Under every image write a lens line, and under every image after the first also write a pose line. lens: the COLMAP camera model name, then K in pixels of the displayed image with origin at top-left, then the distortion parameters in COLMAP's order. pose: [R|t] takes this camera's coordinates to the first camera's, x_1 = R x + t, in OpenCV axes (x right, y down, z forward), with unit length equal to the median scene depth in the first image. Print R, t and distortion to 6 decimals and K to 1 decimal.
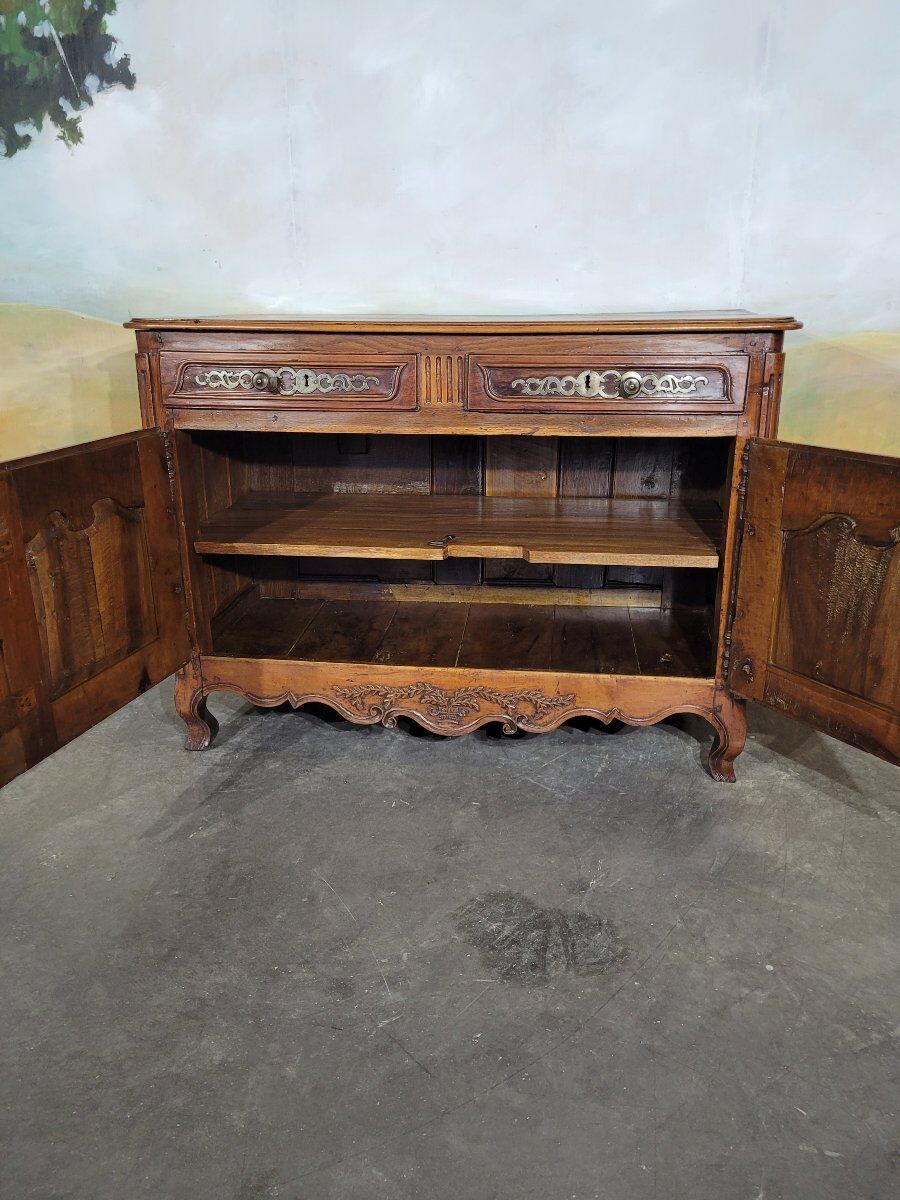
lens RADIAL K [[917.1, 0, 455.9], [0, 917.1, 600.9], [0, 0, 1]] dist [0.036954, -0.029304]
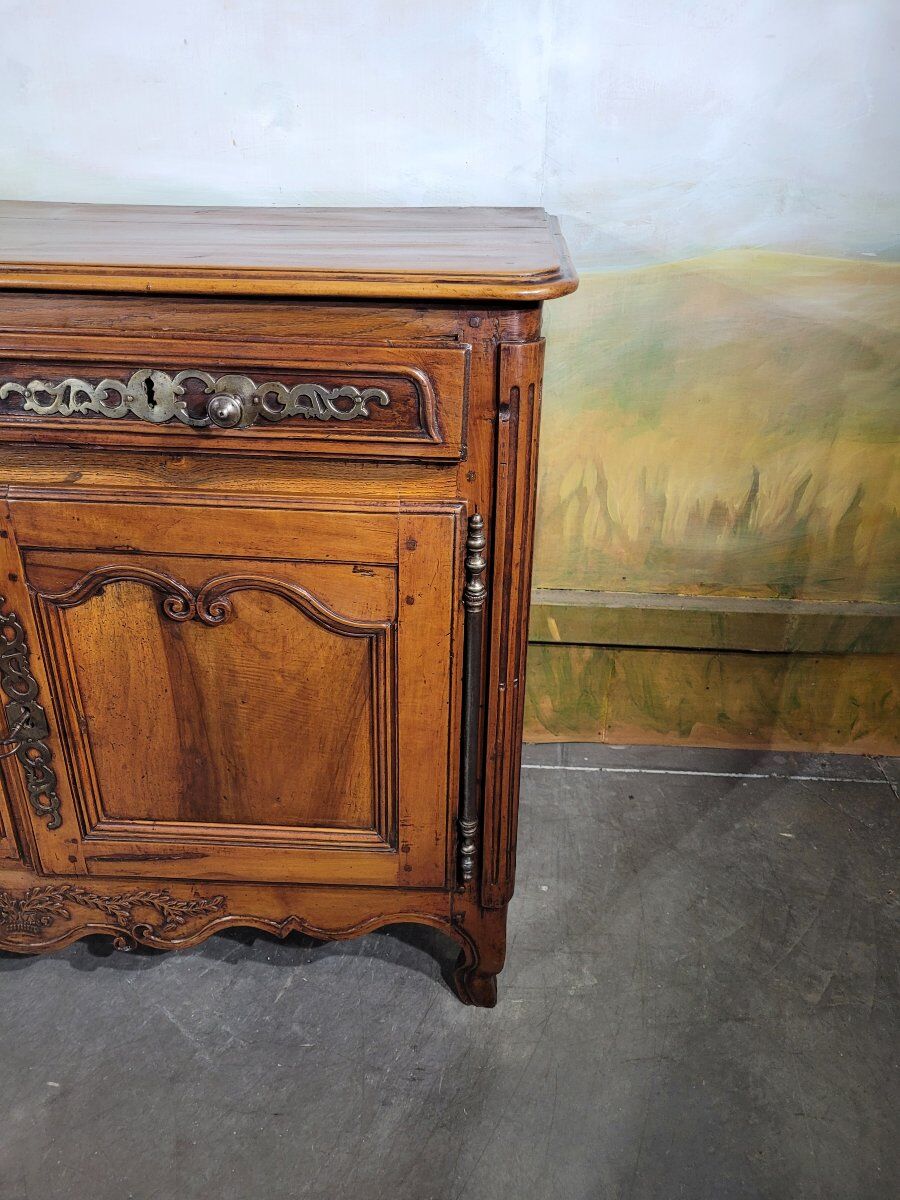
lens RADIAL K [[914.7, 0, 444.3], [0, 914.7, 608.3], [0, 0, 1]] dist [0.046348, -0.045589]
pose [[0.997919, -0.011404, 0.063458, 0.256581], [0.000799, 0.986345, 0.164693, -0.196794], [-0.064470, -0.164300, 0.984301, 0.469636]]
